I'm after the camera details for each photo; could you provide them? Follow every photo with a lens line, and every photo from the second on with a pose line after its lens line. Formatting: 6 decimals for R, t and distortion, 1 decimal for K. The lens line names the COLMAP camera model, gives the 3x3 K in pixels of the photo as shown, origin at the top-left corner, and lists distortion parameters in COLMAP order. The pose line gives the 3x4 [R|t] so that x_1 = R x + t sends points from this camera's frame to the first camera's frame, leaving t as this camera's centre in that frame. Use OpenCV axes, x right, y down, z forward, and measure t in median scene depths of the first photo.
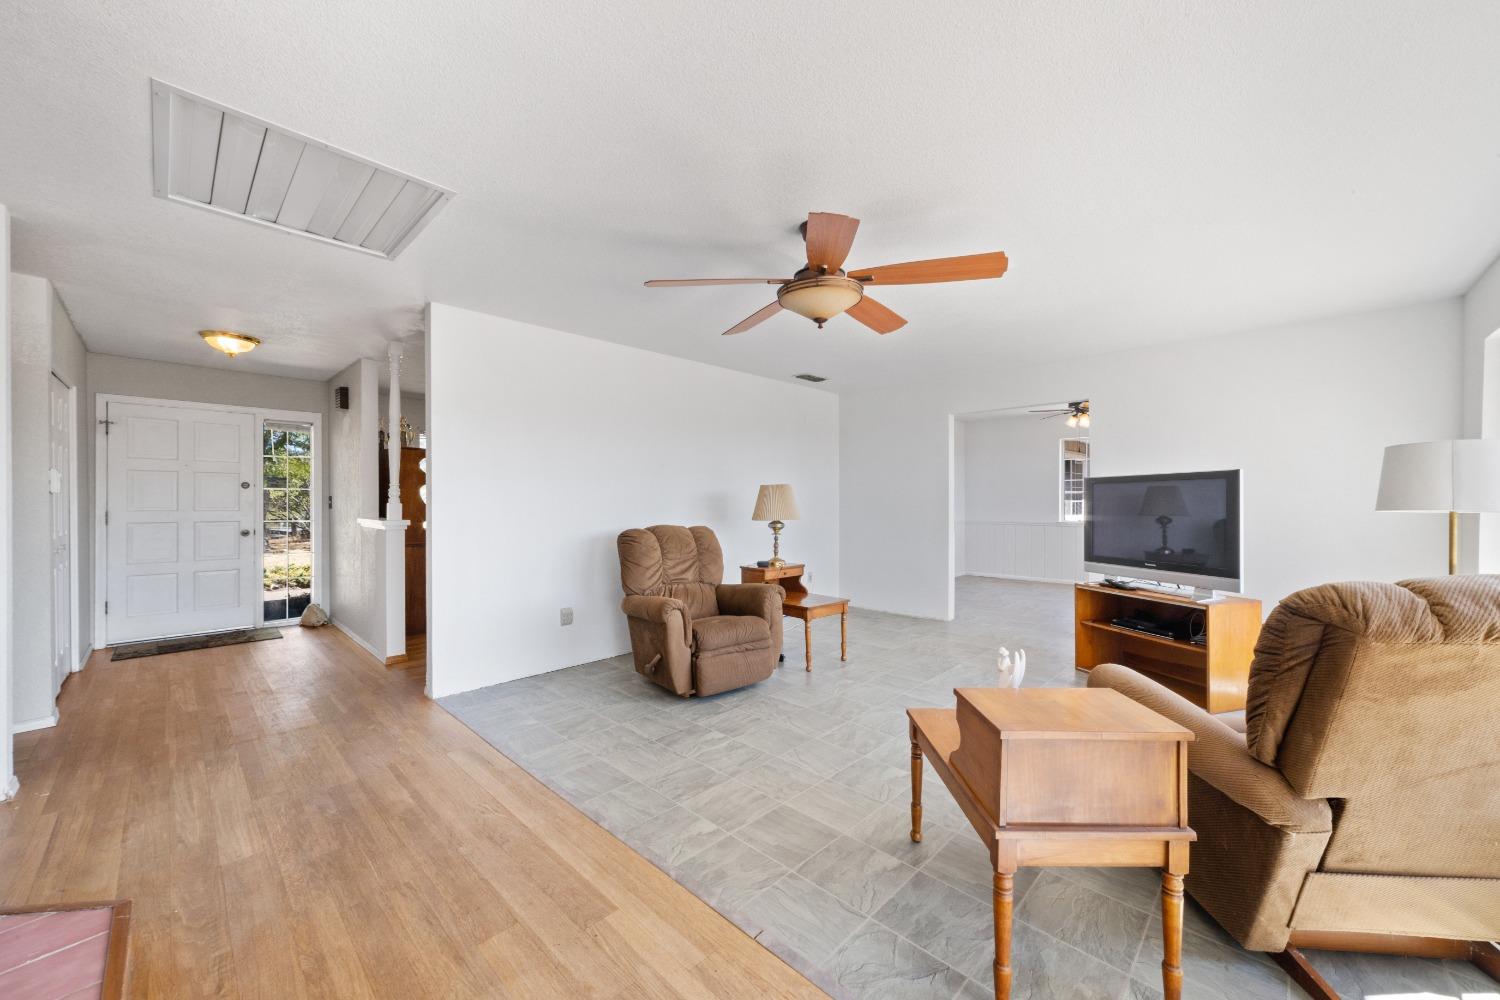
lens RADIAL K [[556.0, 0, 754.8], [0, 556.0, 505.4], [0, 0, 1]] dist [-0.002260, 0.000024]
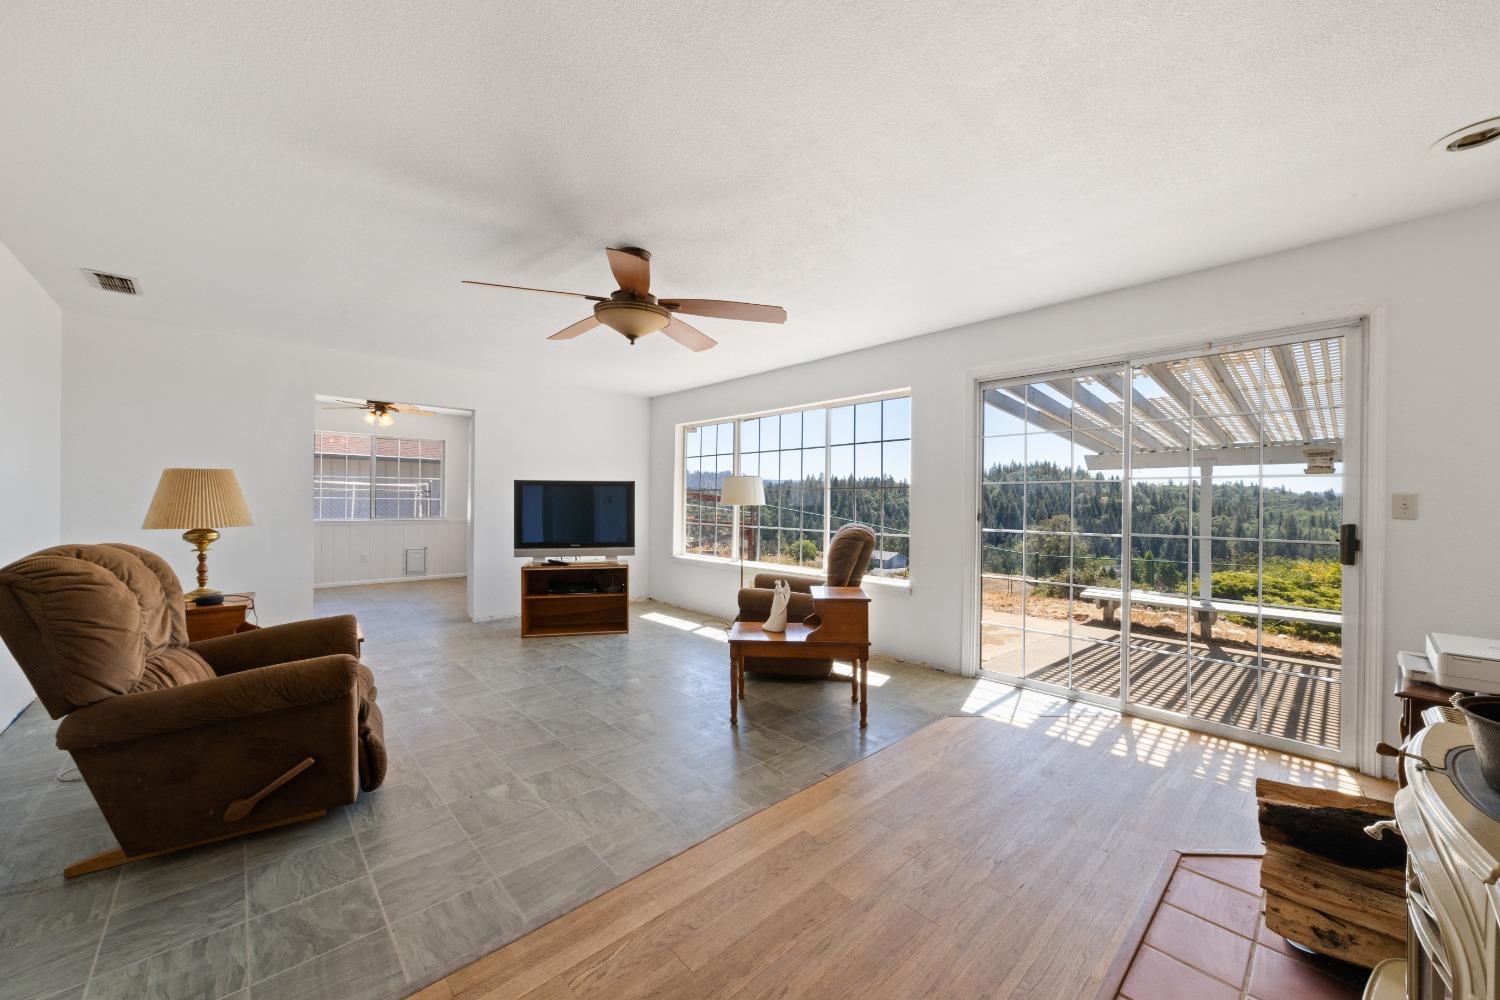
lens RADIAL K [[556.0, 0, 754.8], [0, 556.0, 505.4], [0, 0, 1]] dist [-0.002260, 0.000024]
pose [[0.053370, -0.002078, 0.998573, -0.952223], [0.001162, 0.999997, 0.002019, 0.005036], [-0.998574, 0.001052, 0.053372, 0.666479]]
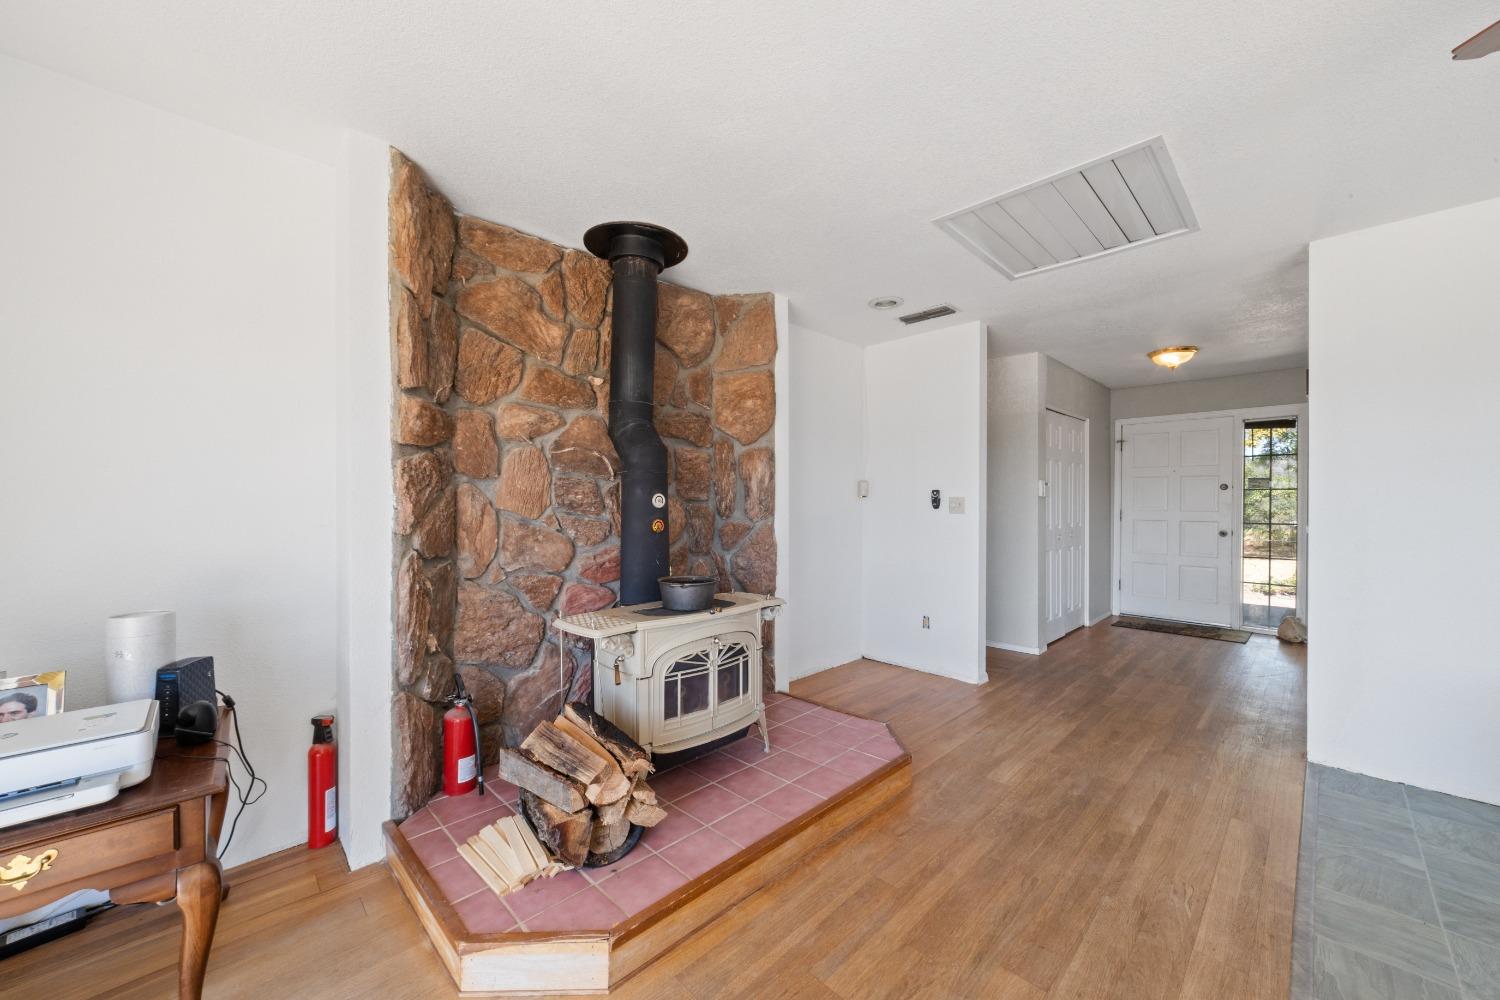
lens RADIAL K [[559.6, 0, 761.8], [0, 559.6, 505.7], [0, 0, 1]] dist [-0.010321, 0.000156]
pose [[-0.031311, 0.008218, -0.999476, 0.270916], [-0.010887, 0.999904, 0.008563, -0.002312], [0.999450, 0.011149, -0.031219, 0.358637]]
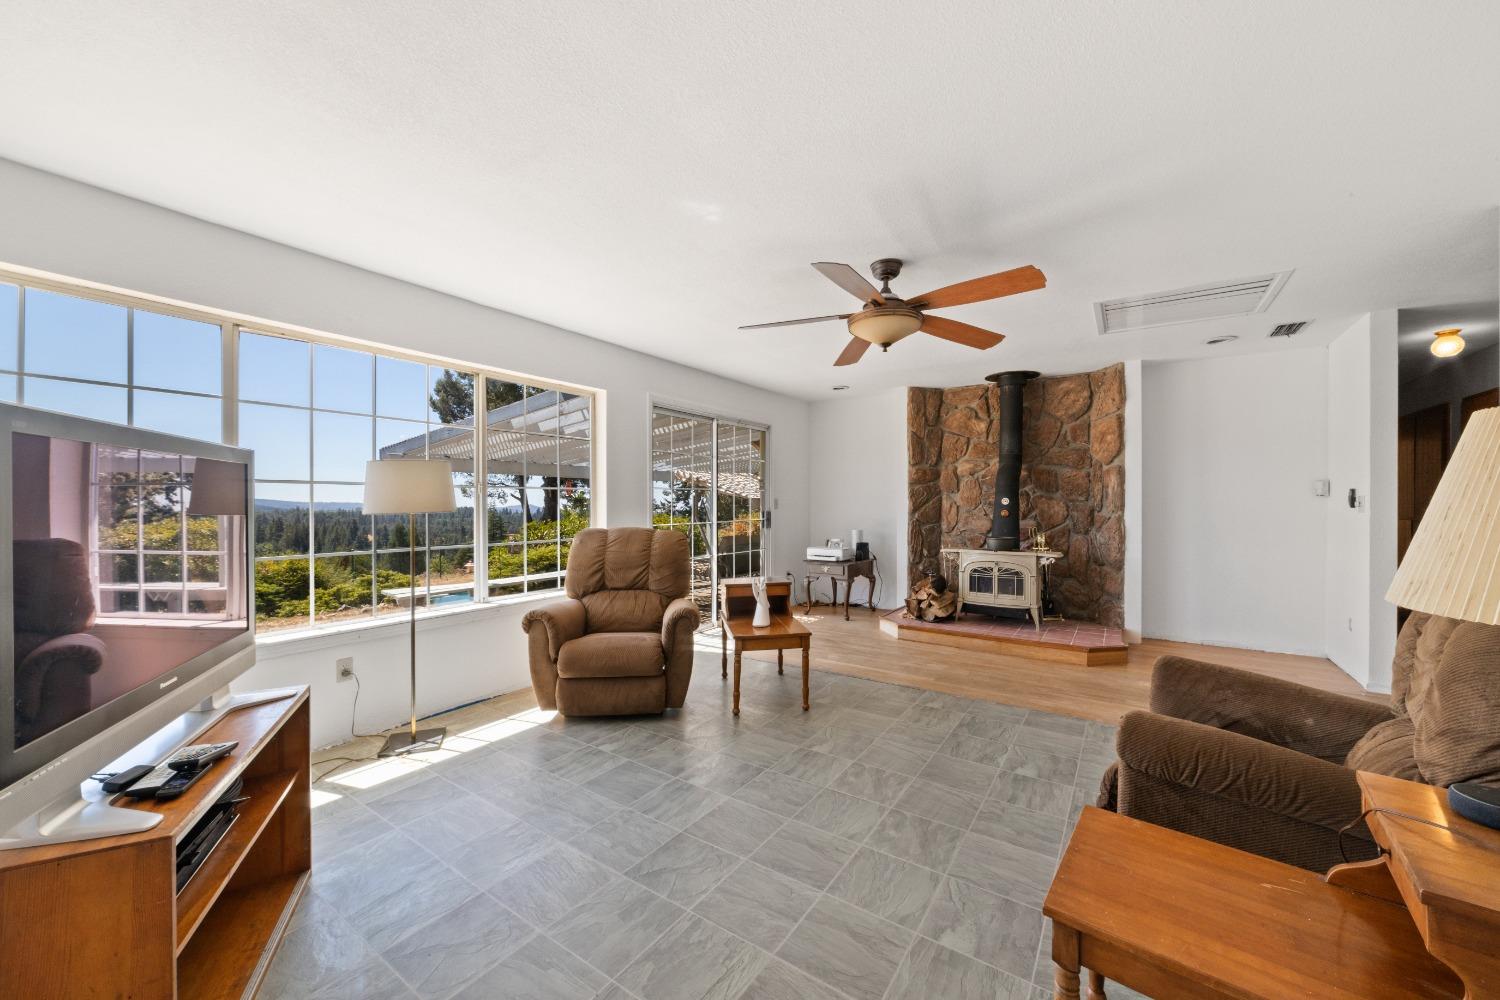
lens RADIAL K [[562.0, 0, 753.0], [0, 562.0, 501.4], [0, 0, 1]] dist [-0.001400, 0.000606]
pose [[-0.985727, 0.002246, -0.168338, 0.559859], [0.000920, 0.999968, 0.007953, -0.017362], [0.168351, 0.007684, -0.985697, 2.019807]]
